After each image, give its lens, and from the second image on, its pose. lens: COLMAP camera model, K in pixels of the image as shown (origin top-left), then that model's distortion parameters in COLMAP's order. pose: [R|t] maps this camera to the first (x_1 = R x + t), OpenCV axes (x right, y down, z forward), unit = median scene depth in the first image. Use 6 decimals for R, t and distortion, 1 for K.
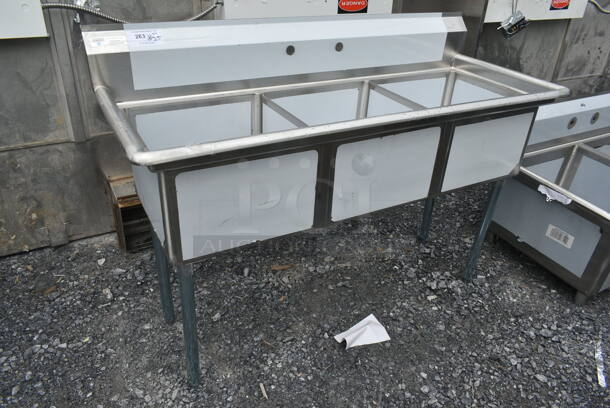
lens RADIAL K [[459.3, 0, 305.0], [0, 459.3, 204.0], [0, 0, 1]] dist [-0.020078, 0.000689]
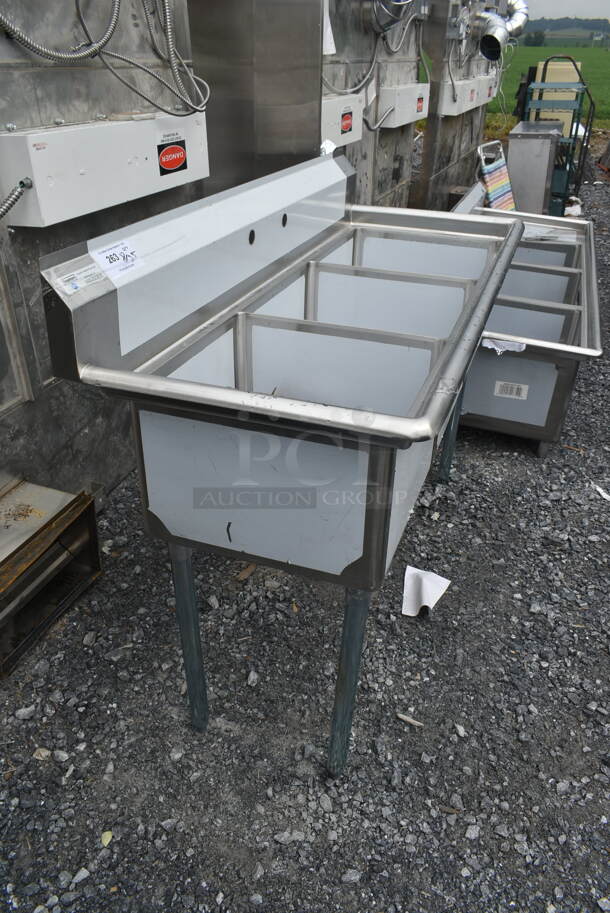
lens RADIAL K [[687.4, 0, 305.0], [0, 687.4, 456.5], [0, 0, 1]] dist [-0.020078, 0.000689]
pose [[0.758155, -0.361124, 0.542946, -0.521626], [0.349653, 0.927961, 0.128960, -0.125243], [-0.550404, 0.092071, 0.829807, 0.157525]]
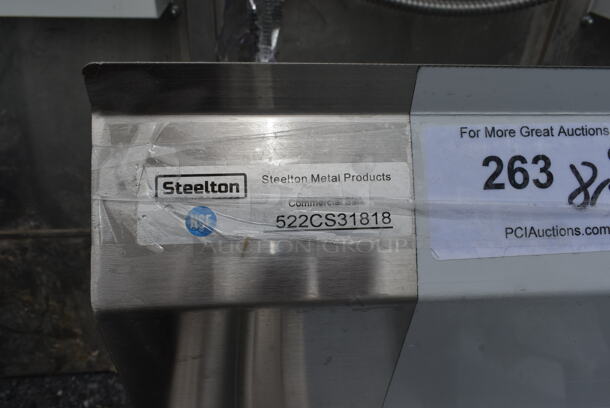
lens RADIAL K [[459.3, 0, 305.0], [0, 459.3, 204.0], [0, 0, 1]] dist [-0.020078, 0.000689]
pose [[0.909477, 0.230953, -0.345706, -0.268004], [-0.201510, 0.972188, 0.119351, -0.263300], [0.363656, -0.038883, 0.930722, 0.628829]]
